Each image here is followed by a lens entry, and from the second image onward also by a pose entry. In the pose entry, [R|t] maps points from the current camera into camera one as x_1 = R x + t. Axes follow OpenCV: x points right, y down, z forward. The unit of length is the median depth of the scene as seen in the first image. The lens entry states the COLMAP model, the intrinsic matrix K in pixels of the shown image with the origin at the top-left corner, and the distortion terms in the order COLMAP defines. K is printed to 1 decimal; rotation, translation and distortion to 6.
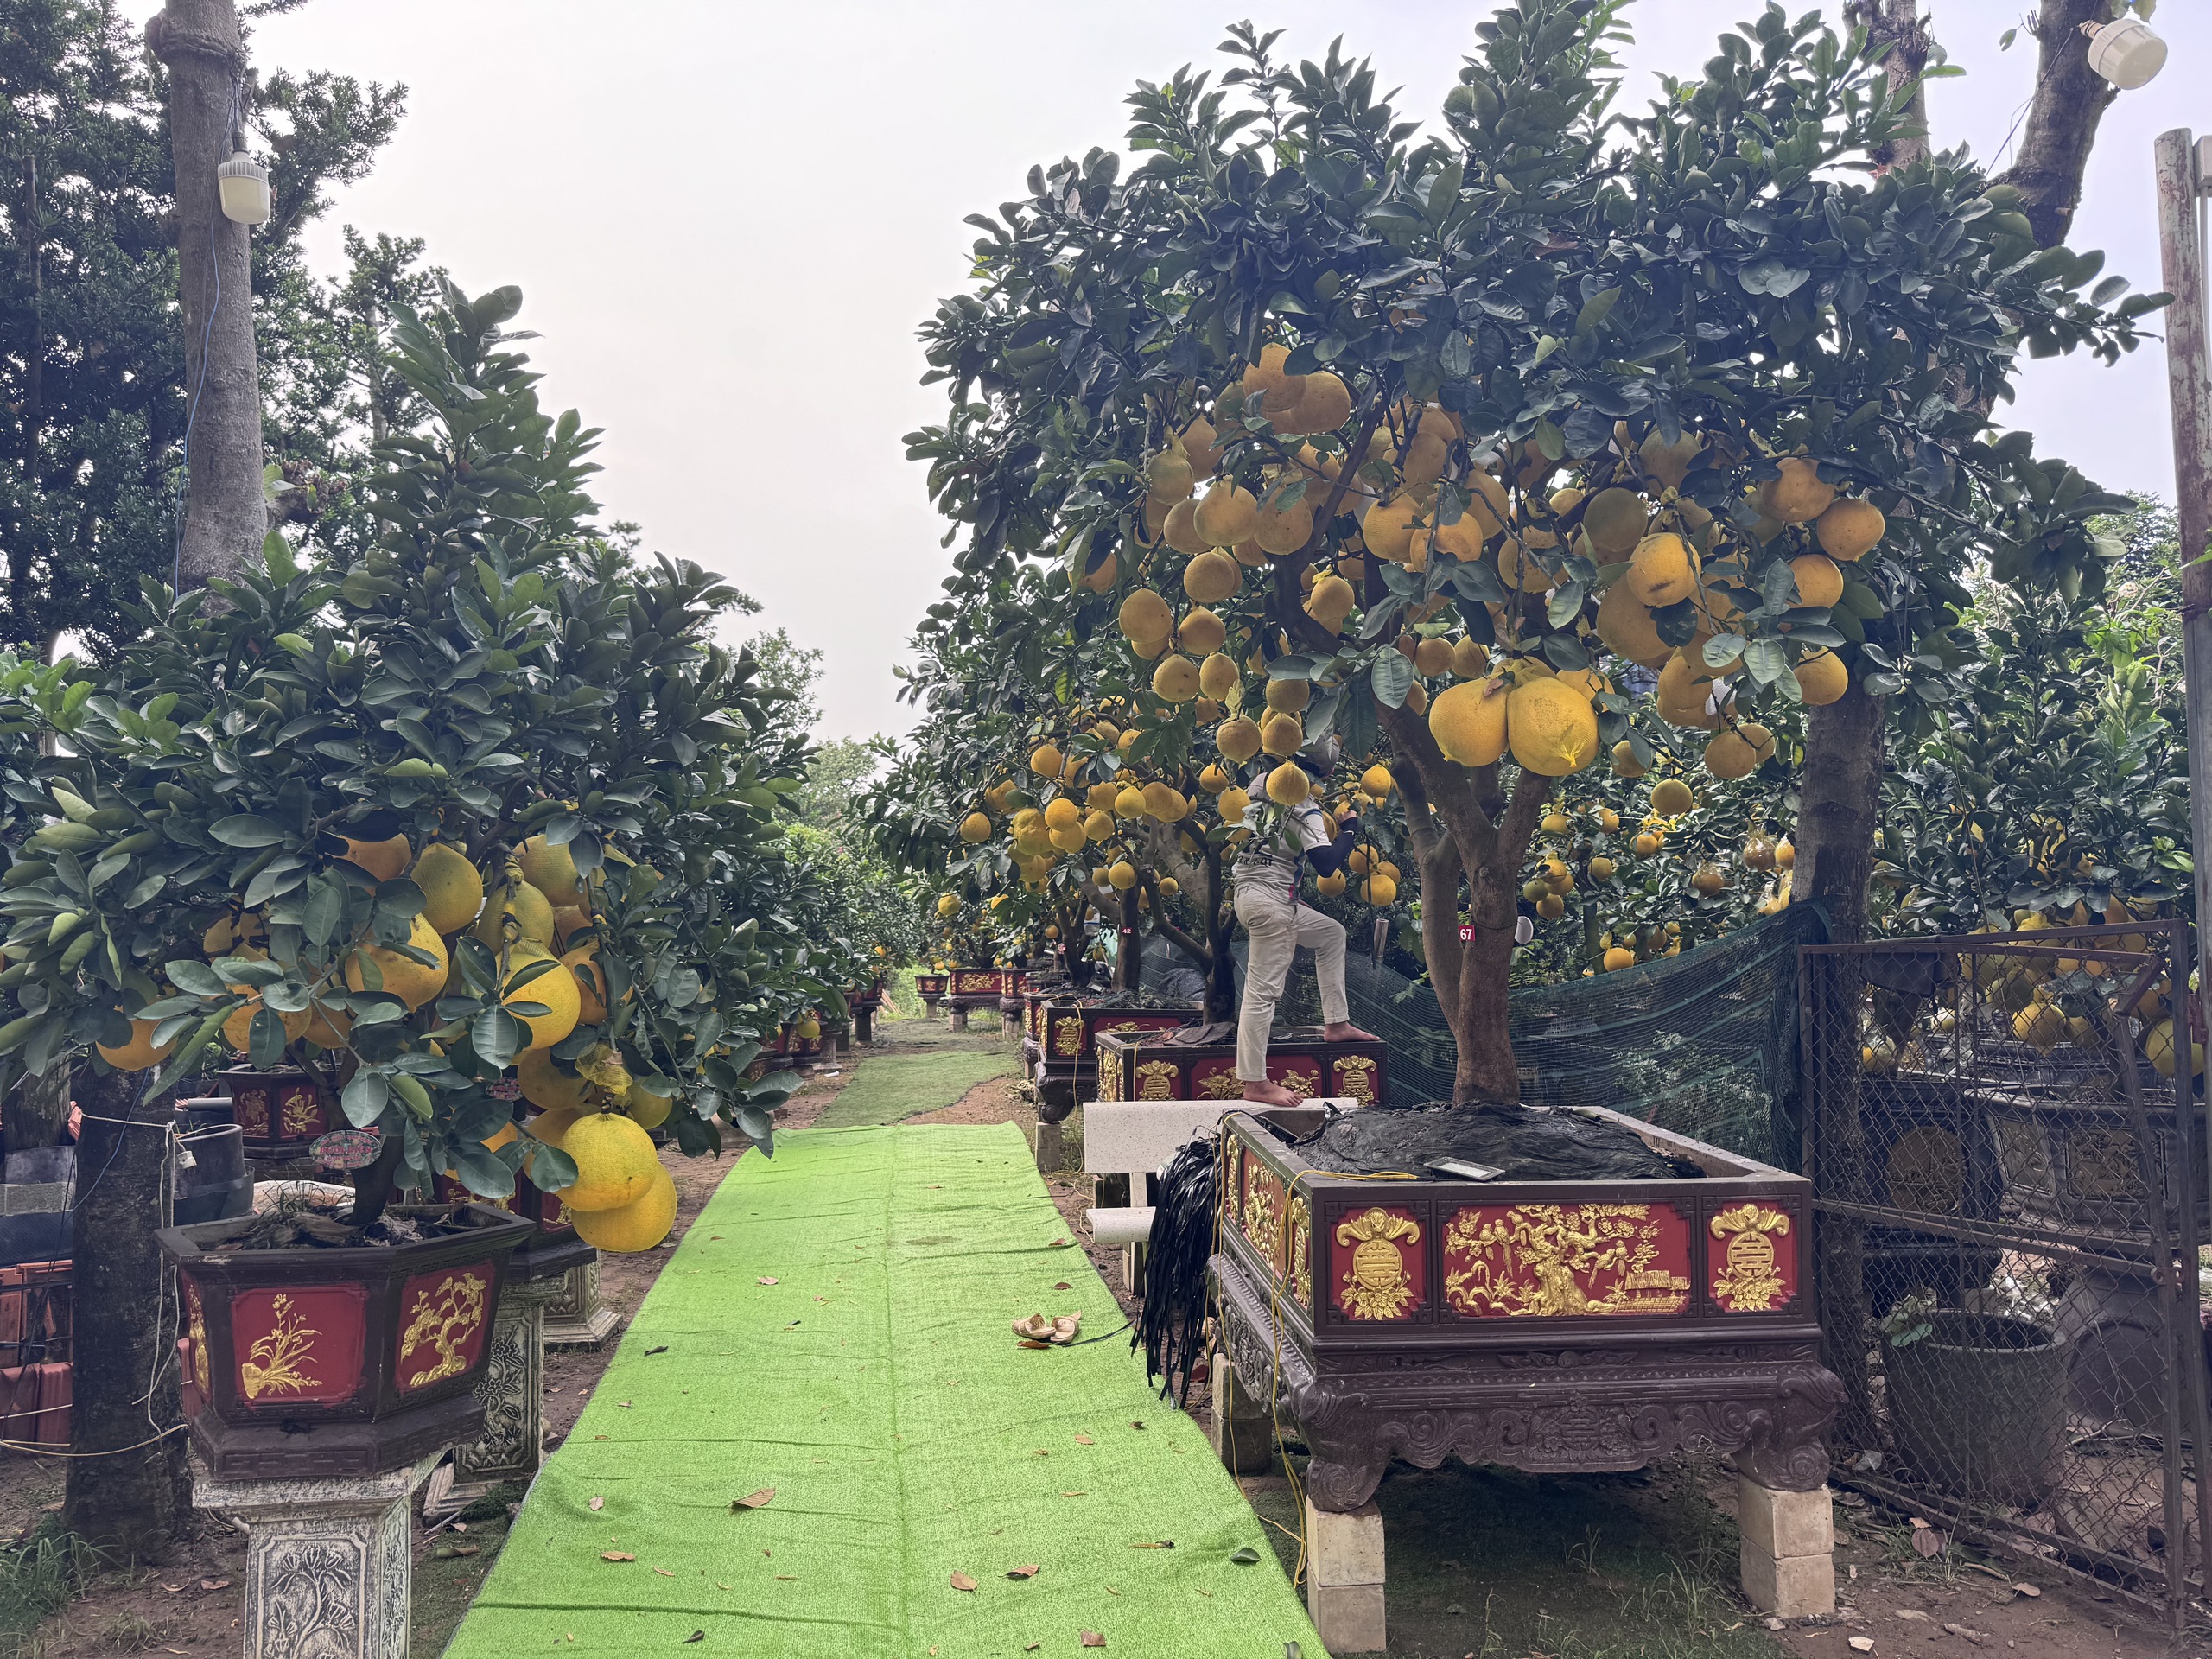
lens RADIAL K [[1589.6, 0, 1105.2], [0, 1589.6, 743.9], [0, 0, 1]] dist [0.037956, -0.066422]
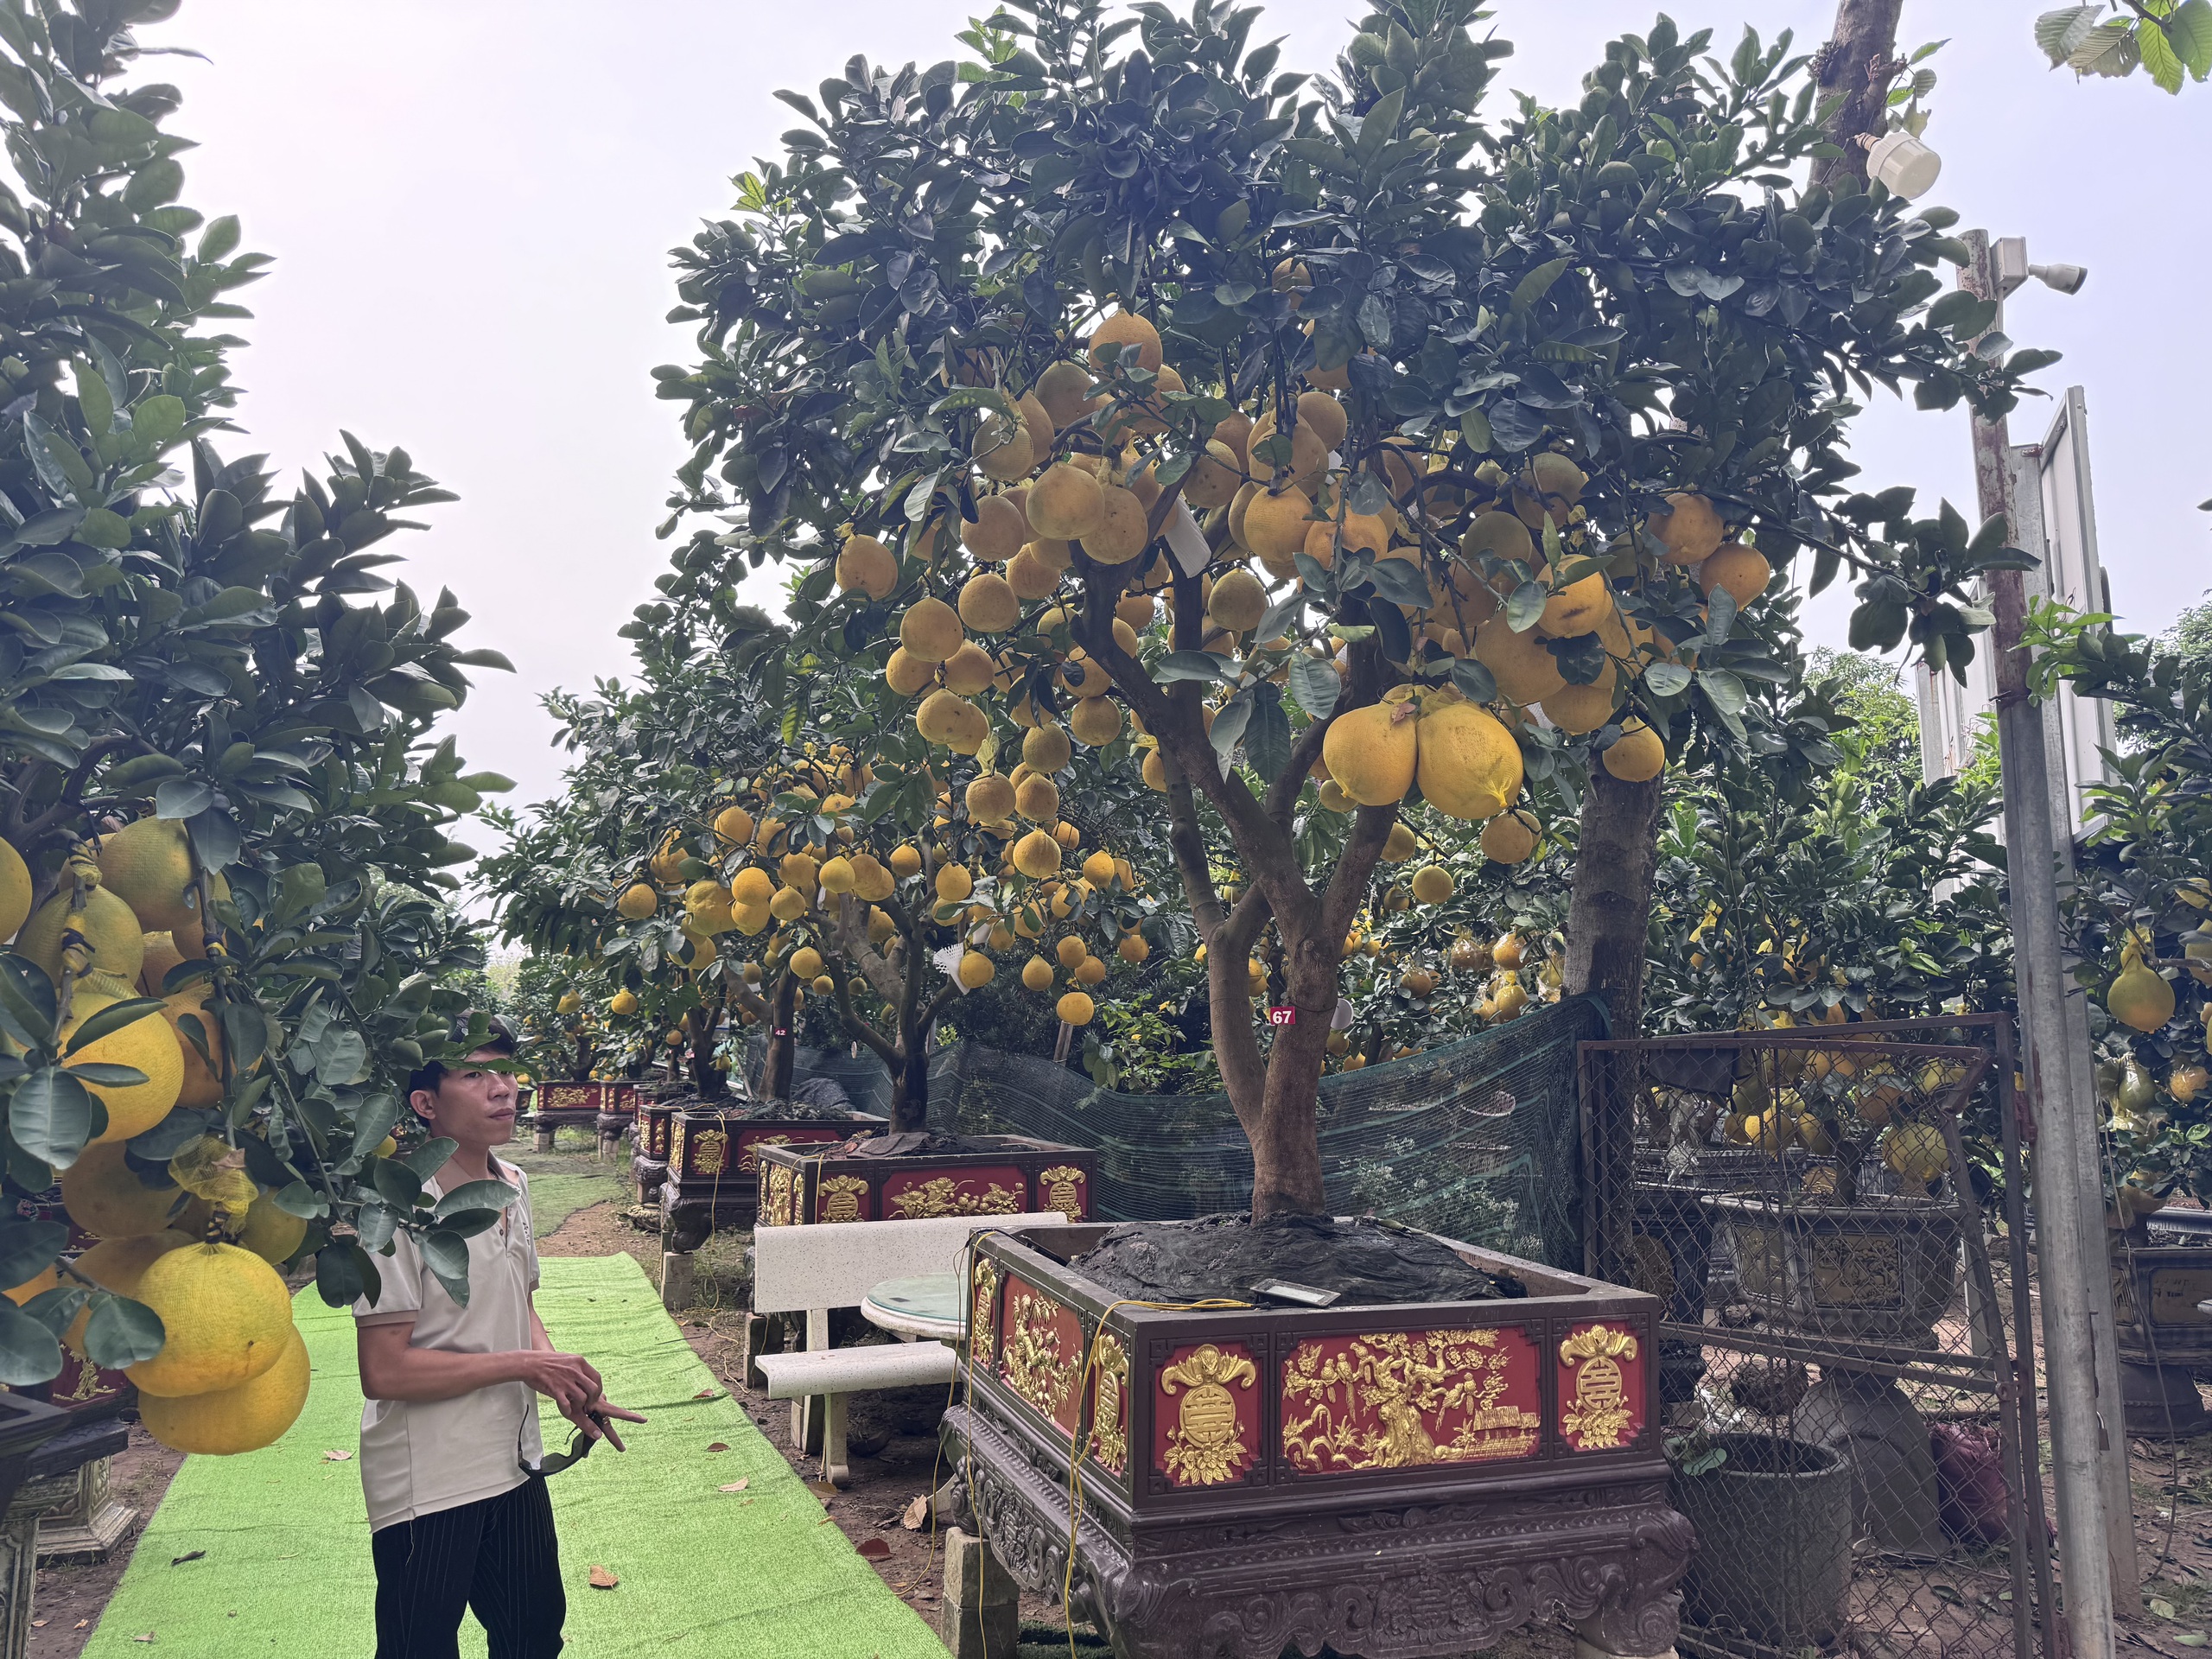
lens RADIAL K [[1589.6, 0, 1125.4], [0, 1589.6, 764.7], [0, 0, 1]] dist [0.037956, -0.066422]
pose [[0.965037, 0.057698, 0.255685, -0.097471], [-0.042136, 0.996934, -0.065933, 0.047178], [-0.258705, 0.052854, 0.964509, 0.195424]]
